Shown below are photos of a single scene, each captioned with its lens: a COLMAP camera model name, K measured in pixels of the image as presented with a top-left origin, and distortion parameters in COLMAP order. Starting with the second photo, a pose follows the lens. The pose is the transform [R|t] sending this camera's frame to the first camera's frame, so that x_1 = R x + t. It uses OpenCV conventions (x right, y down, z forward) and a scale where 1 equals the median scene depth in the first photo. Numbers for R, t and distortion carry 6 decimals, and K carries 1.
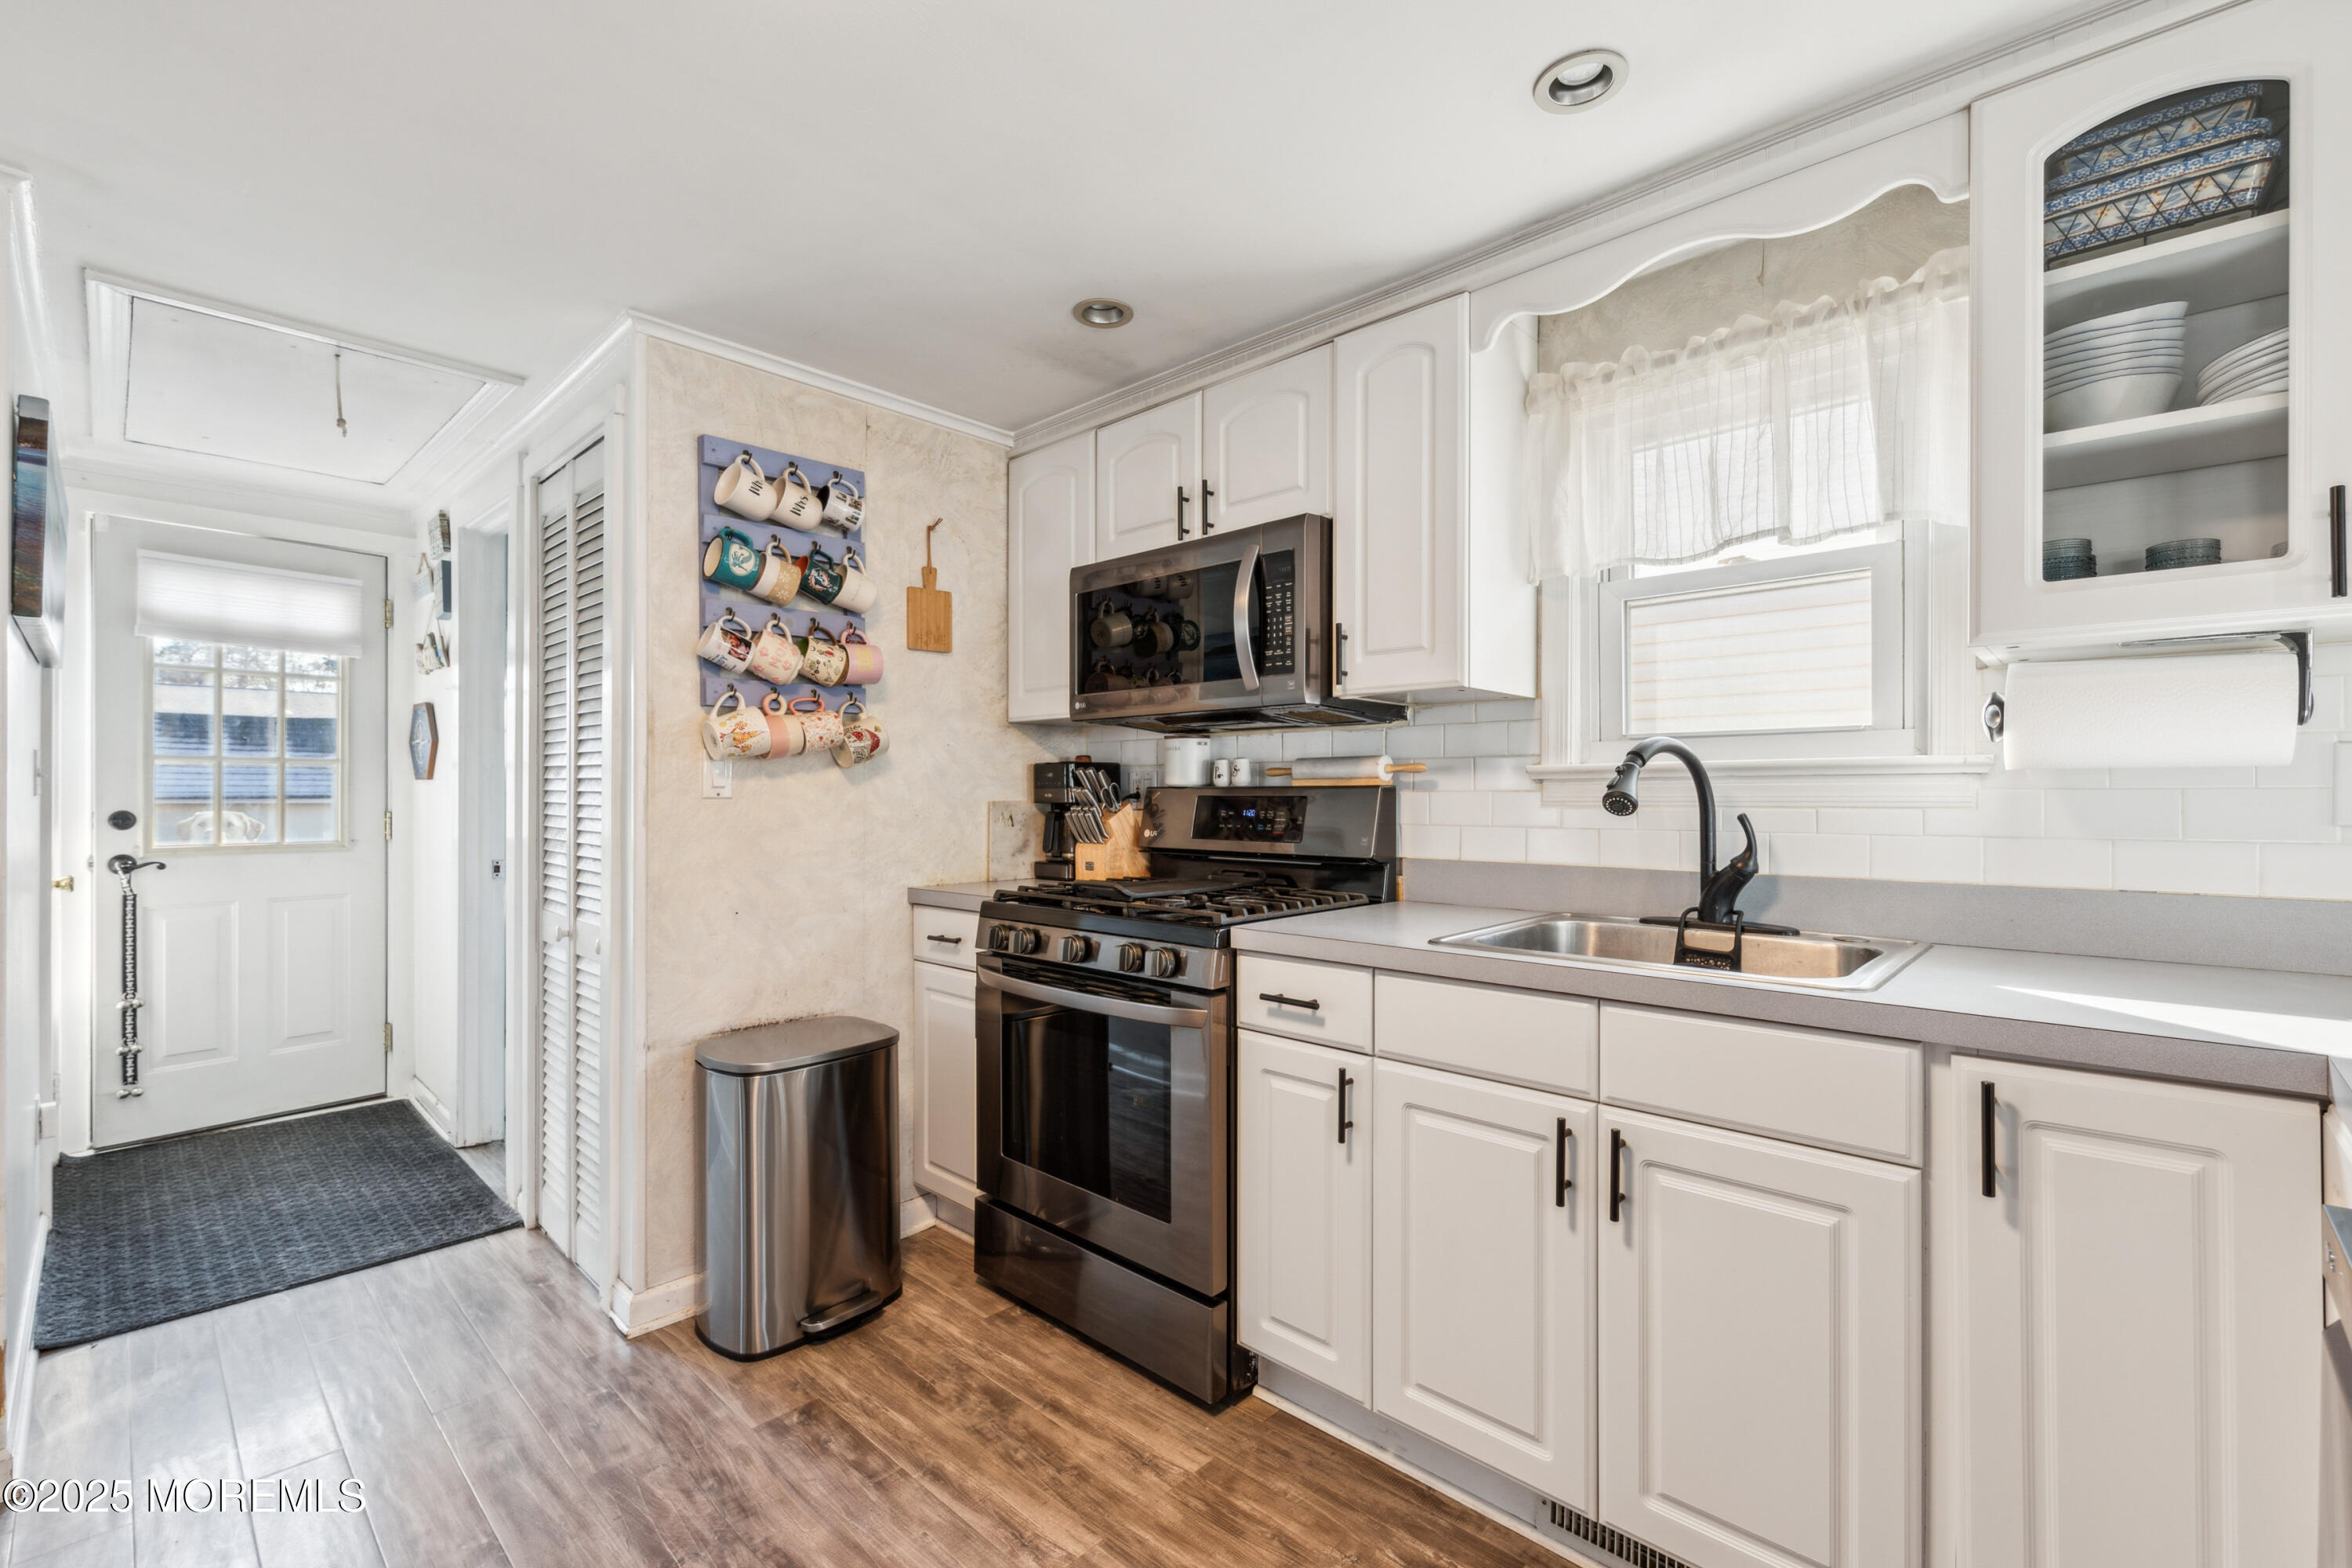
lens RADIAL K [[1014.9, 0, 1172.6], [0, 1014.9, 793.1], [0, 0, 1]] dist [-0.002766, -0.000245]
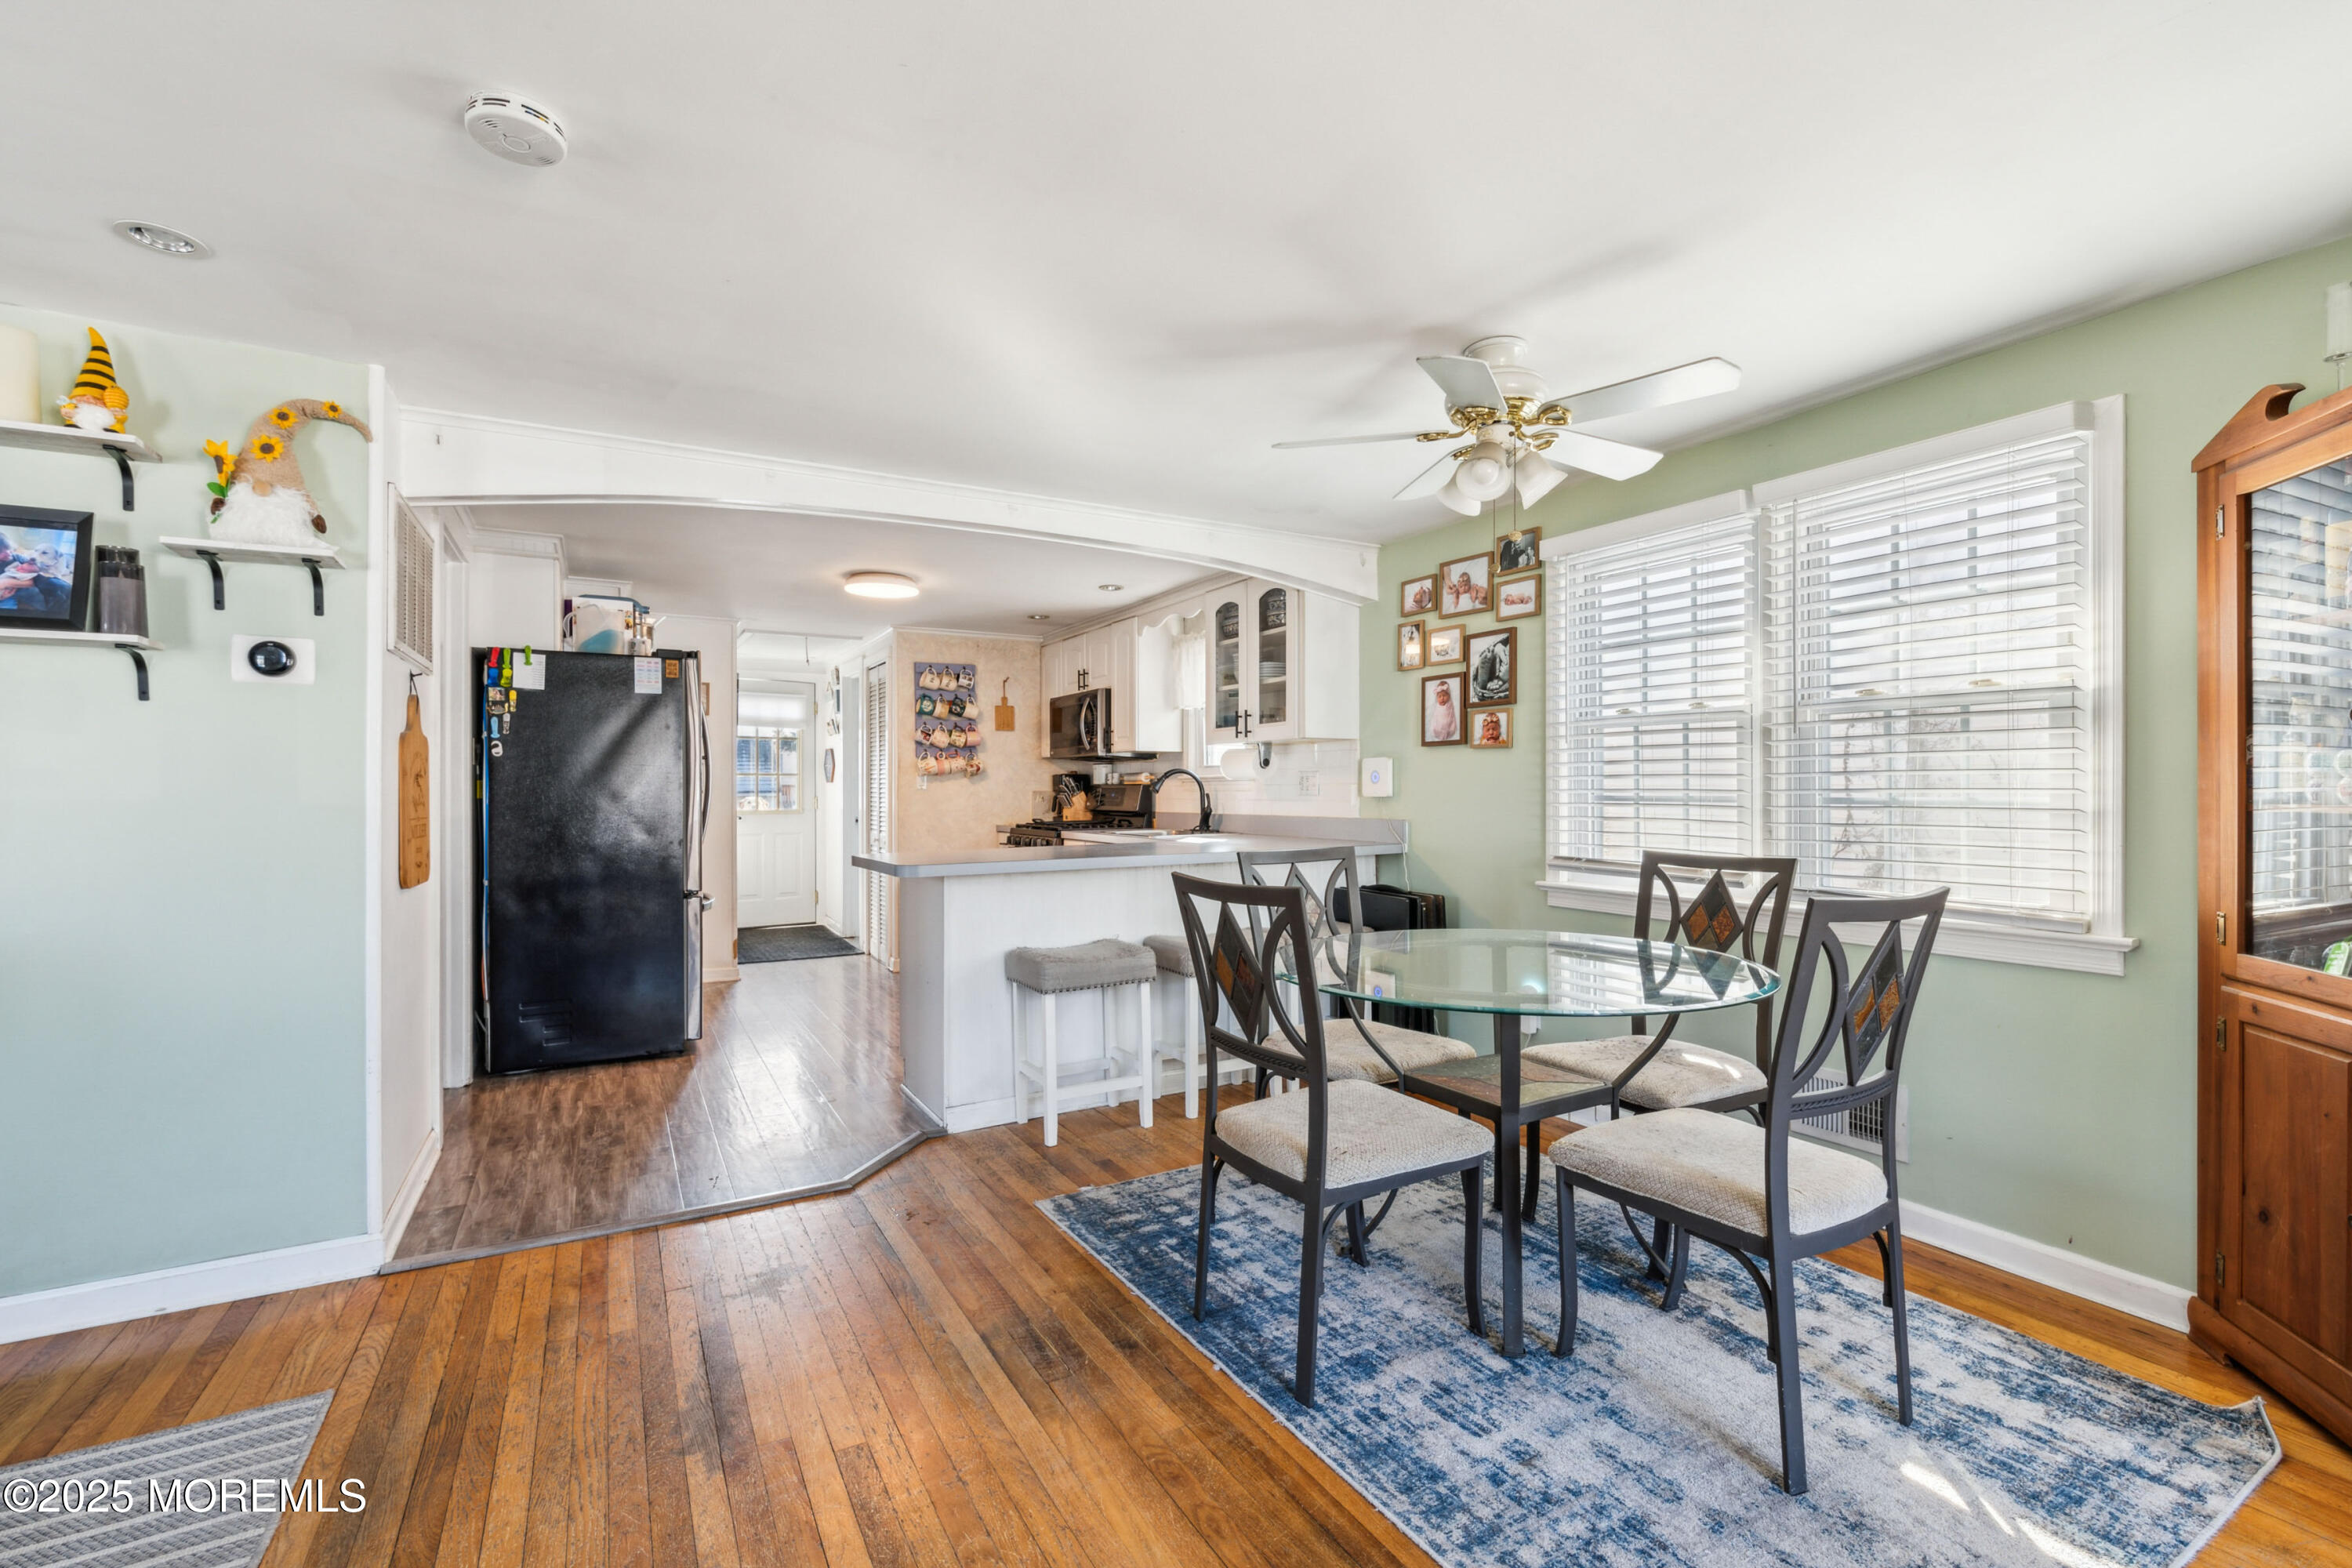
lens RADIAL K [[1021.8, 0, 1173.4], [0, 1021.8, 790.4], [0, 0, 1]] dist [-0.000173, -0.000059]
pose [[0.954759, -0.003614, -0.297358, 0.982136], [0.004003, 0.999992, 0.000698, 0.007475], [0.297353, -0.001857, 0.954766, -1.387784]]
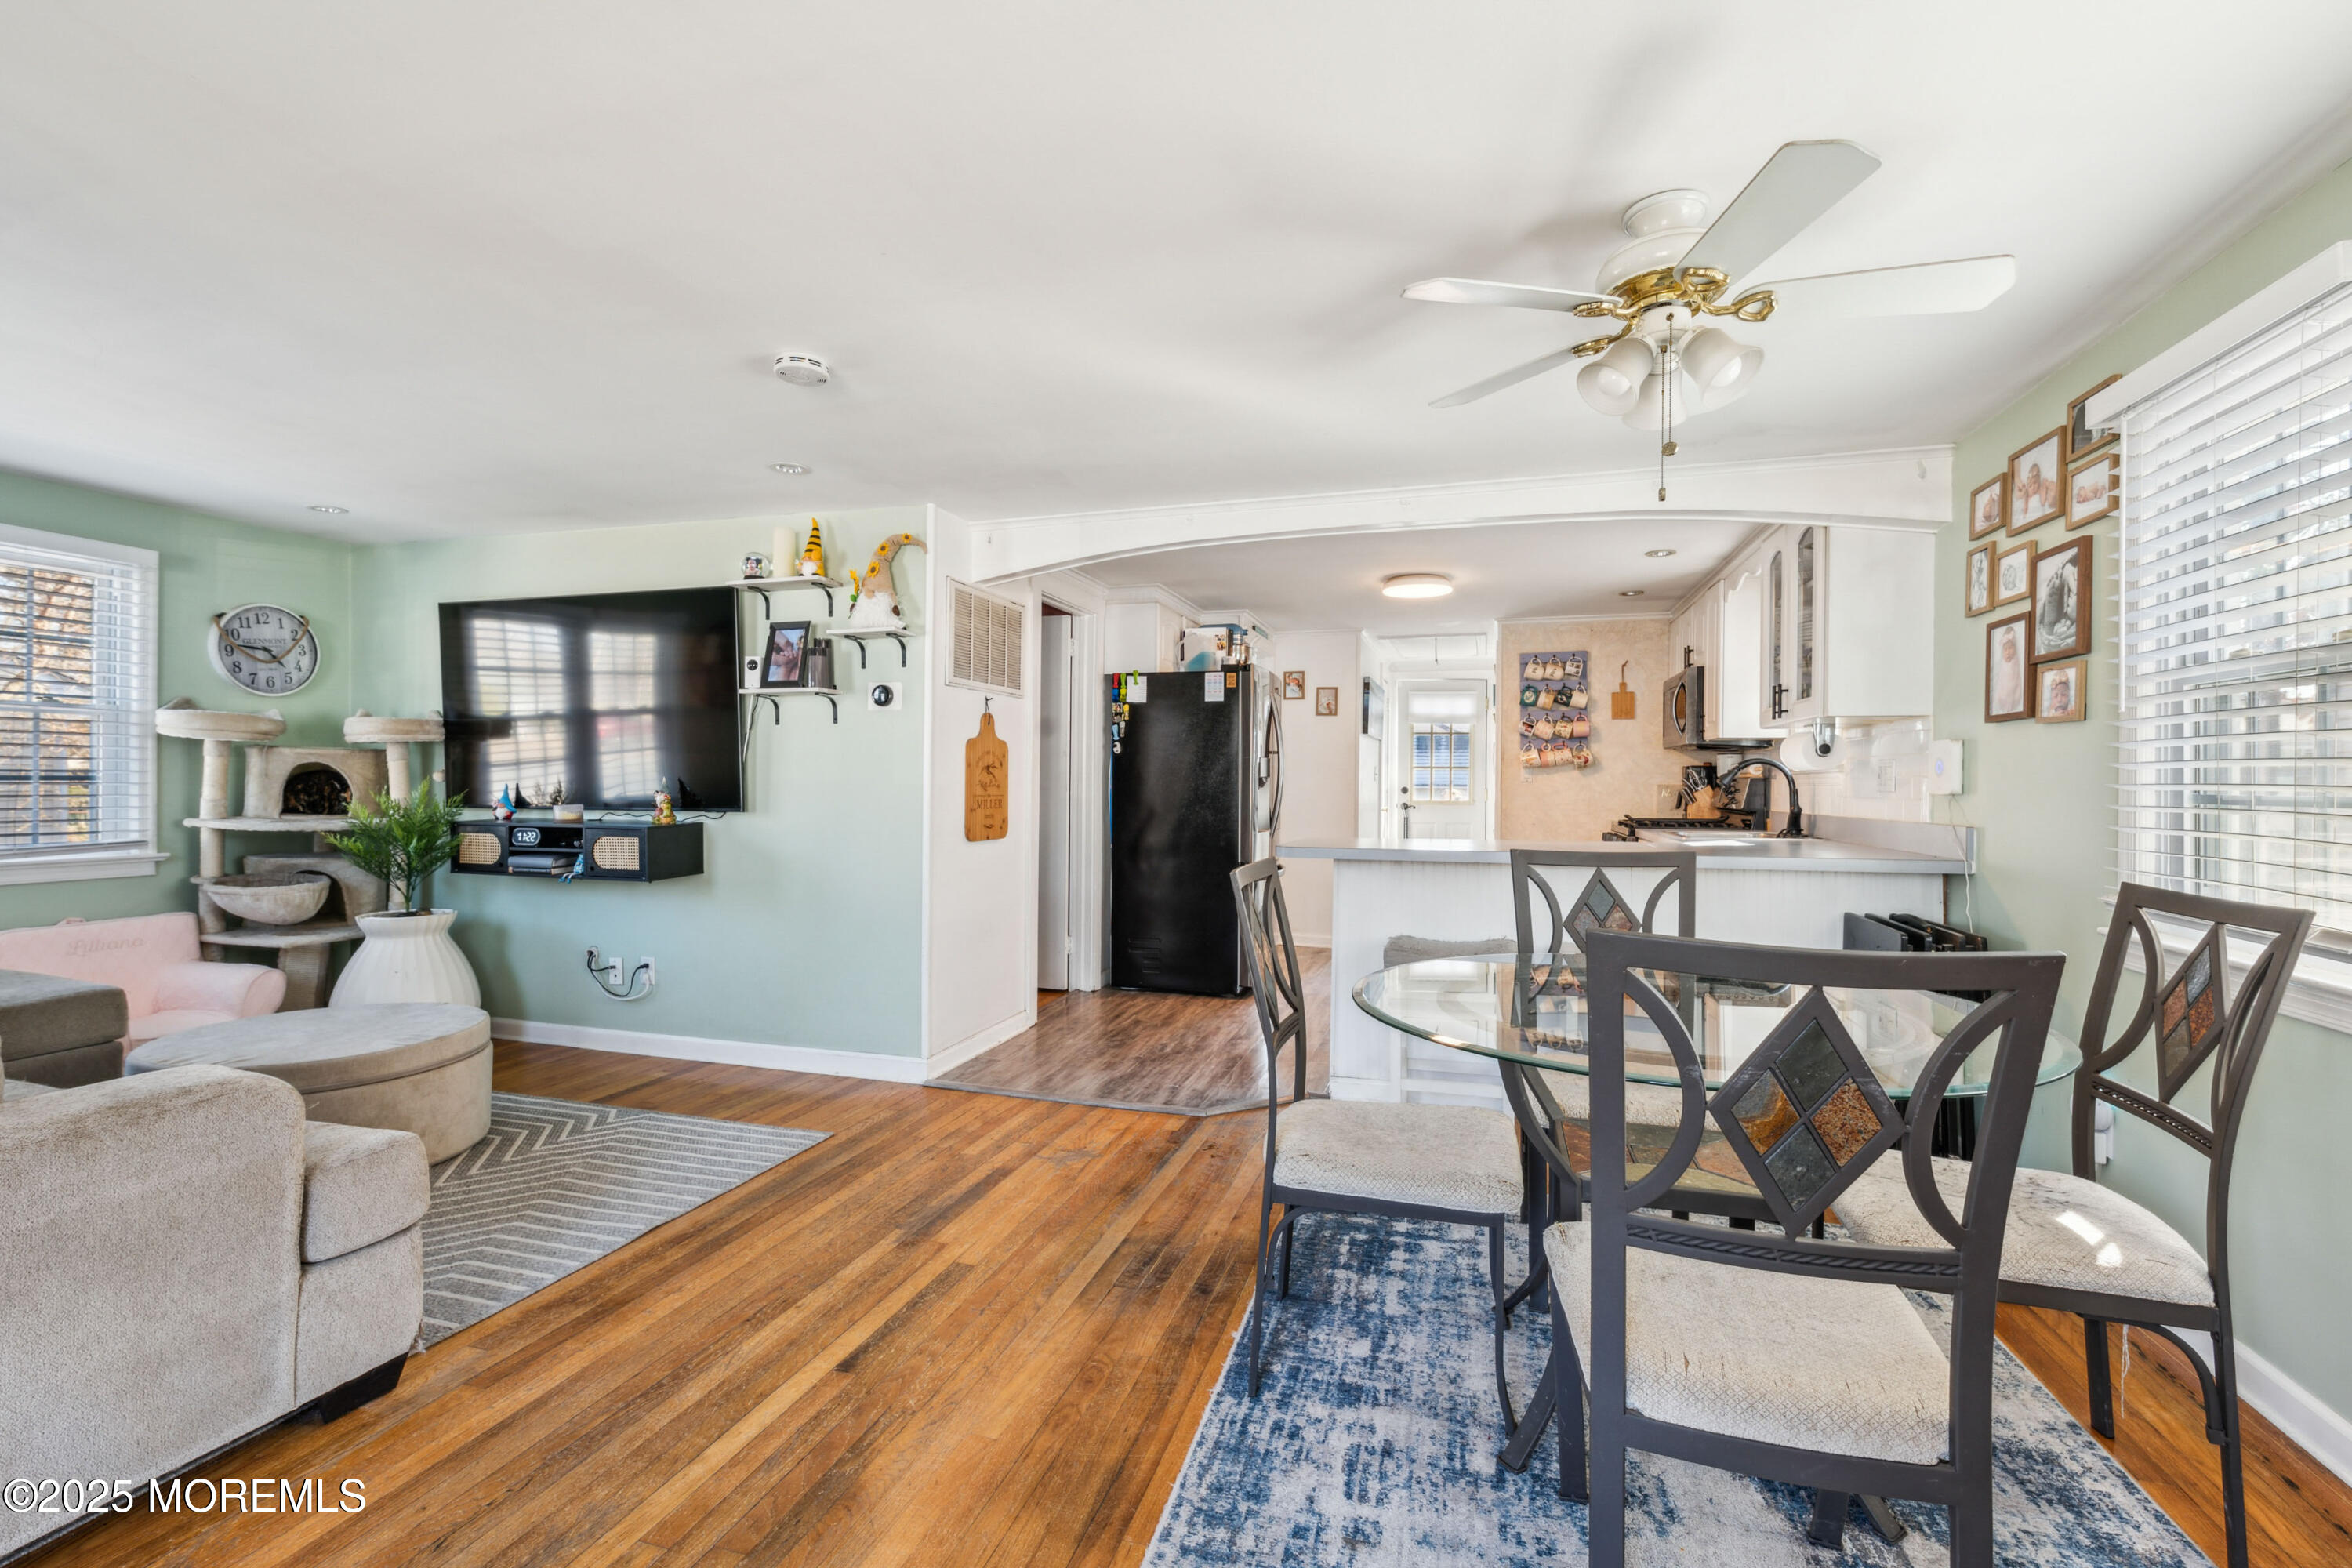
lens RADIAL K [[1019.1, 0, 1176.0], [0, 1019.1, 784.0], [0, 0, 1]] dist [-0.000207, 0.000069]
pose [[0.445213, 0.003754, -0.895417, 1.501973], [-0.006416, 0.999979, 0.001002, 0.012905], [0.895402, 0.005299, 0.445228, -1.020904]]
